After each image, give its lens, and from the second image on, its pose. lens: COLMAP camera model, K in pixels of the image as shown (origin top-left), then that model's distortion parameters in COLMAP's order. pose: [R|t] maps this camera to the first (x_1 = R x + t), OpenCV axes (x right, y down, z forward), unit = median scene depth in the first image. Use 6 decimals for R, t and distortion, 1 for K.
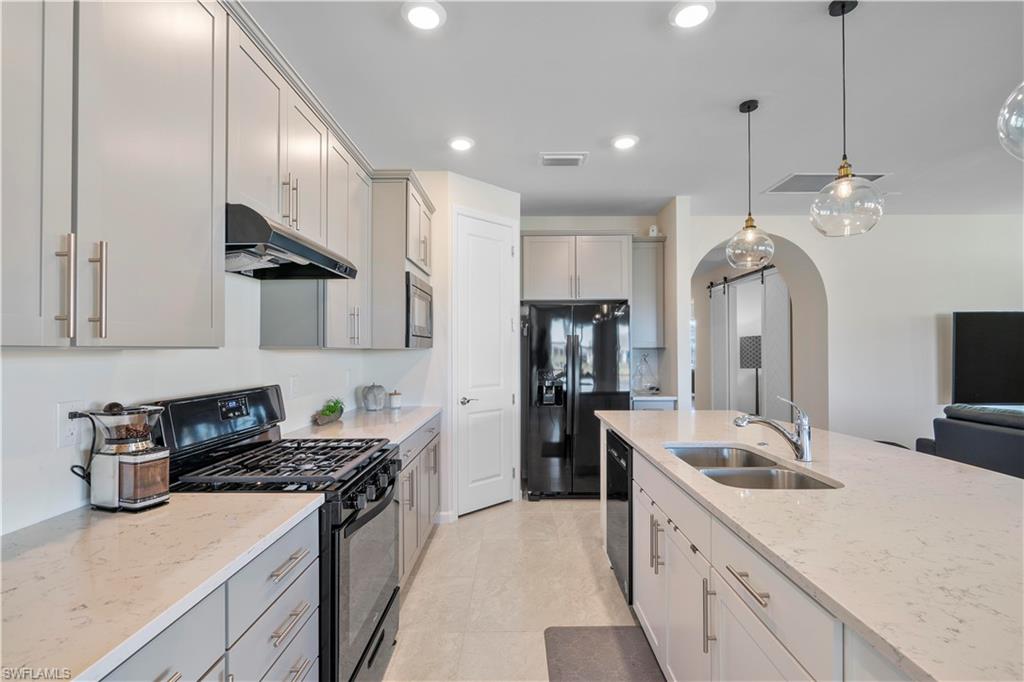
lens RADIAL K [[469.0, 0, 514.8], [0, 469.0, 342.3], [0, 0, 1]] dist [-0.009488, 0.005120]
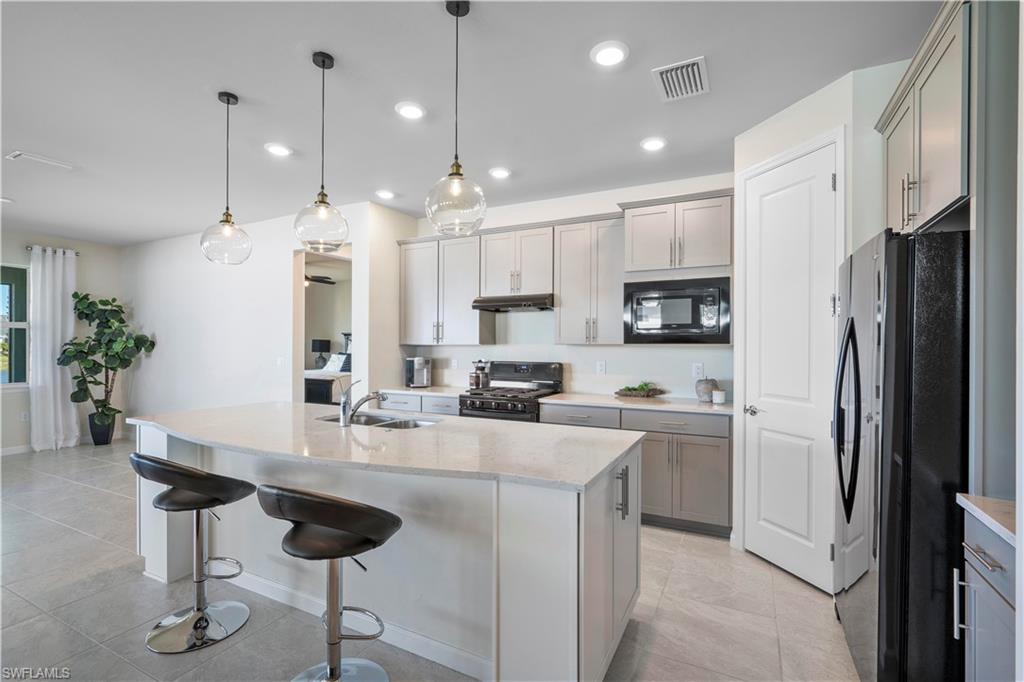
lens RADIAL K [[469.0, 0, 517.1], [0, 469.0, 344.2], [0, 0, 1]] dist [-0.009488, 0.005120]
pose [[-0.452407, 0.001940, -0.891810, 1.579557], [0.014096, 0.999888, -0.004976, 0.022826], [0.891700, -0.014822, -0.452383, 2.036899]]
